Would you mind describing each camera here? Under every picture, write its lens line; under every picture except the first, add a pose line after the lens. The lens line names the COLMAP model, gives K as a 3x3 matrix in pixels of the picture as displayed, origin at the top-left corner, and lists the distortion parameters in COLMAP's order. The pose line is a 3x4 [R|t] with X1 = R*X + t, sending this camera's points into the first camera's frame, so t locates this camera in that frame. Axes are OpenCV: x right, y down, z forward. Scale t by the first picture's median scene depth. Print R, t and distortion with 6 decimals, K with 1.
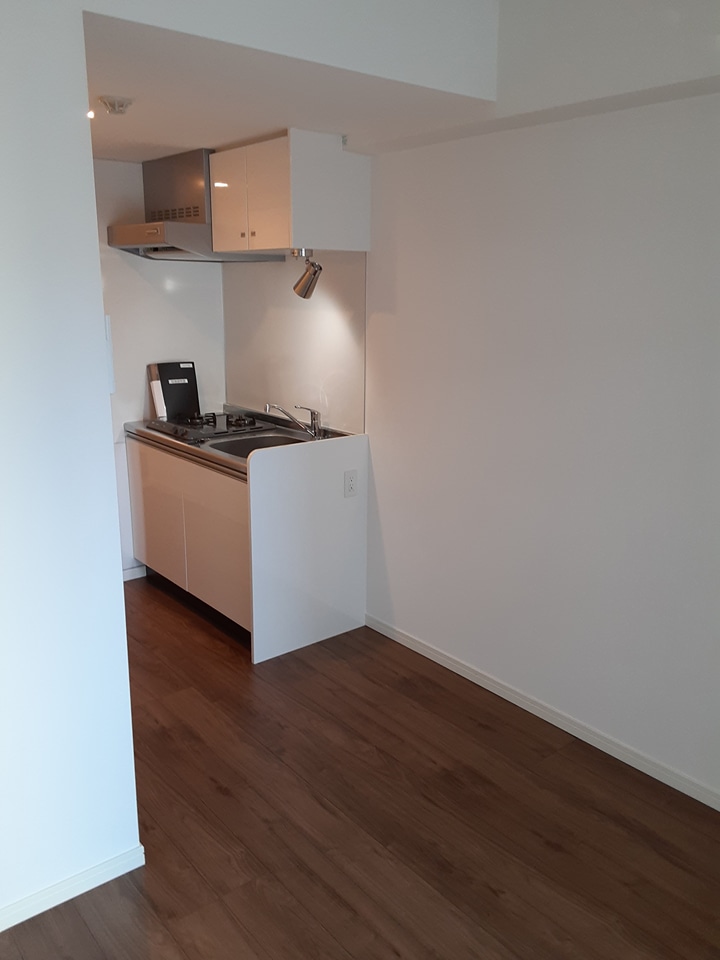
lens RADIAL K [[769.9, 0, 360.0], [0, 769.9, 480.0], [0, 0, 1]] dist [0.111784, -0.135662]
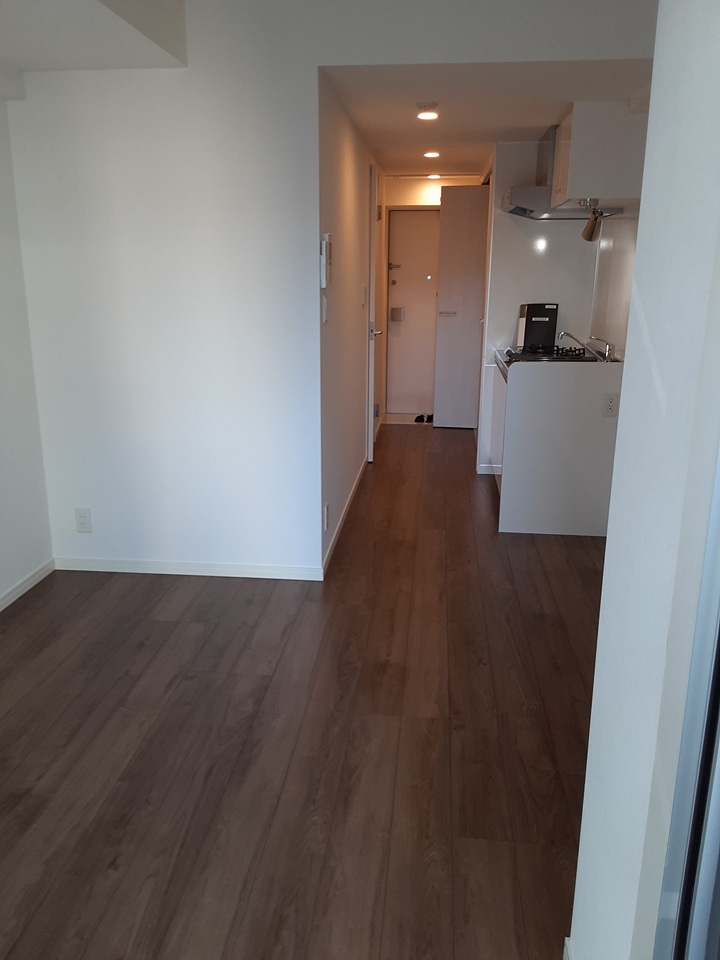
lens RADIAL K [[779.5, 0, 354.0], [0, 779.5, 474.2], [0, 0, 1]] dist [0.113476, -0.173852]
pose [[0.705022, 0.178145, -0.686446, 0.502530], [-0.174109, 0.981791, 0.075971, 0.077339], [0.687481, 0.065955, 0.723202, -0.091340]]
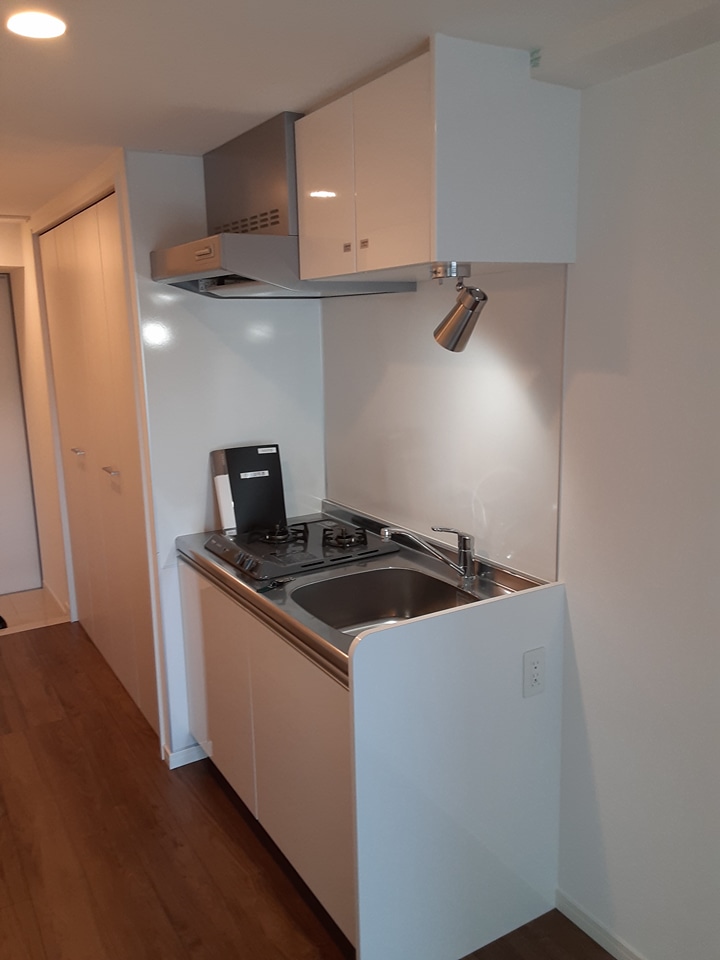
lens RADIAL K [[779.5, 0, 354.0], [0, 779.5, 474.2], [0, 0, 1]] dist [0.113476, -0.173852]
pose [[0.987568, -0.003270, -0.157158, -0.047558], [-0.005420, 0.998481, -0.054838, -0.100681], [0.157099, 0.055008, 0.986050, 0.383639]]
